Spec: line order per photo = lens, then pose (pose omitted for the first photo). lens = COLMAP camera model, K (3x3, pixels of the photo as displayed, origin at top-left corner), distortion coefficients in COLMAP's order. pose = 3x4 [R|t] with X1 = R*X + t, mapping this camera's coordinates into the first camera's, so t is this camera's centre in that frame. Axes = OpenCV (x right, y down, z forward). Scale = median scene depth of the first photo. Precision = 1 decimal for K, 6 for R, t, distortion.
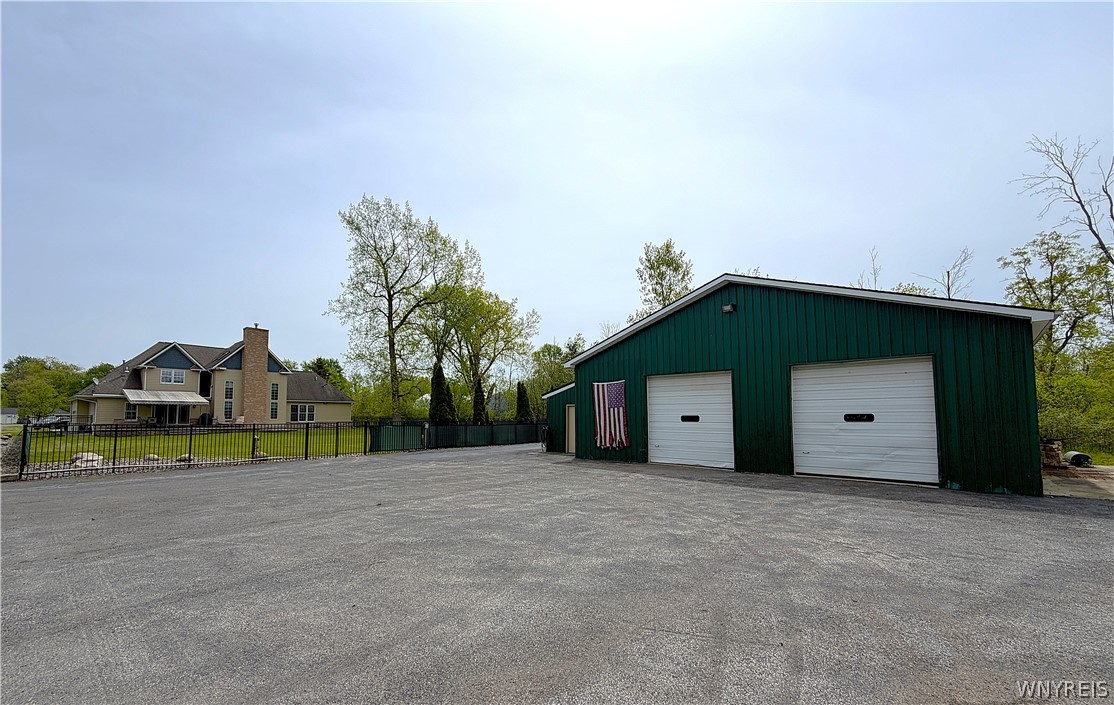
lens RADIAL K [[443.5, 0, 556.1], [0, 443.5, 390.8], [0, 0, 1]] dist [-0.000085, -0.000074]
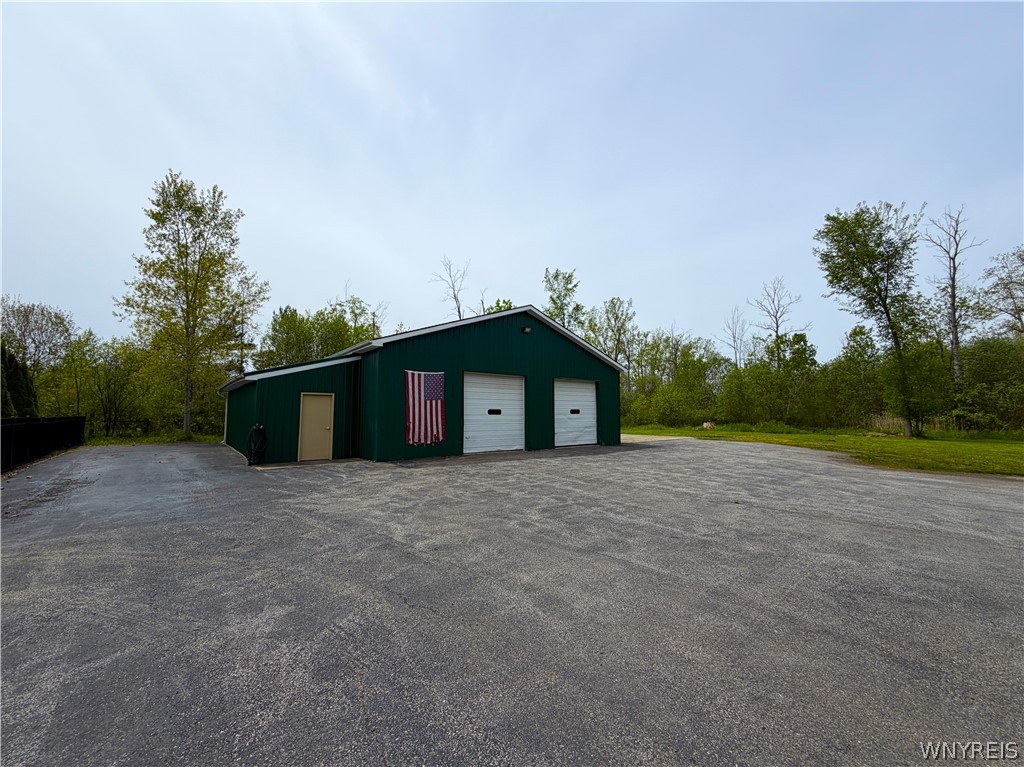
lens RADIAL K [[413.3, 0, 510.5], [0, 413.3, 384.0], [0, 0, 1]] dist [-0.000813, 0.000559]
pose [[0.134617, 0.069165, 0.988481, -0.740357], [-0.058421, 0.996380, -0.061761, 0.050381], [-0.989174, -0.049433, 0.138171, 0.757438]]
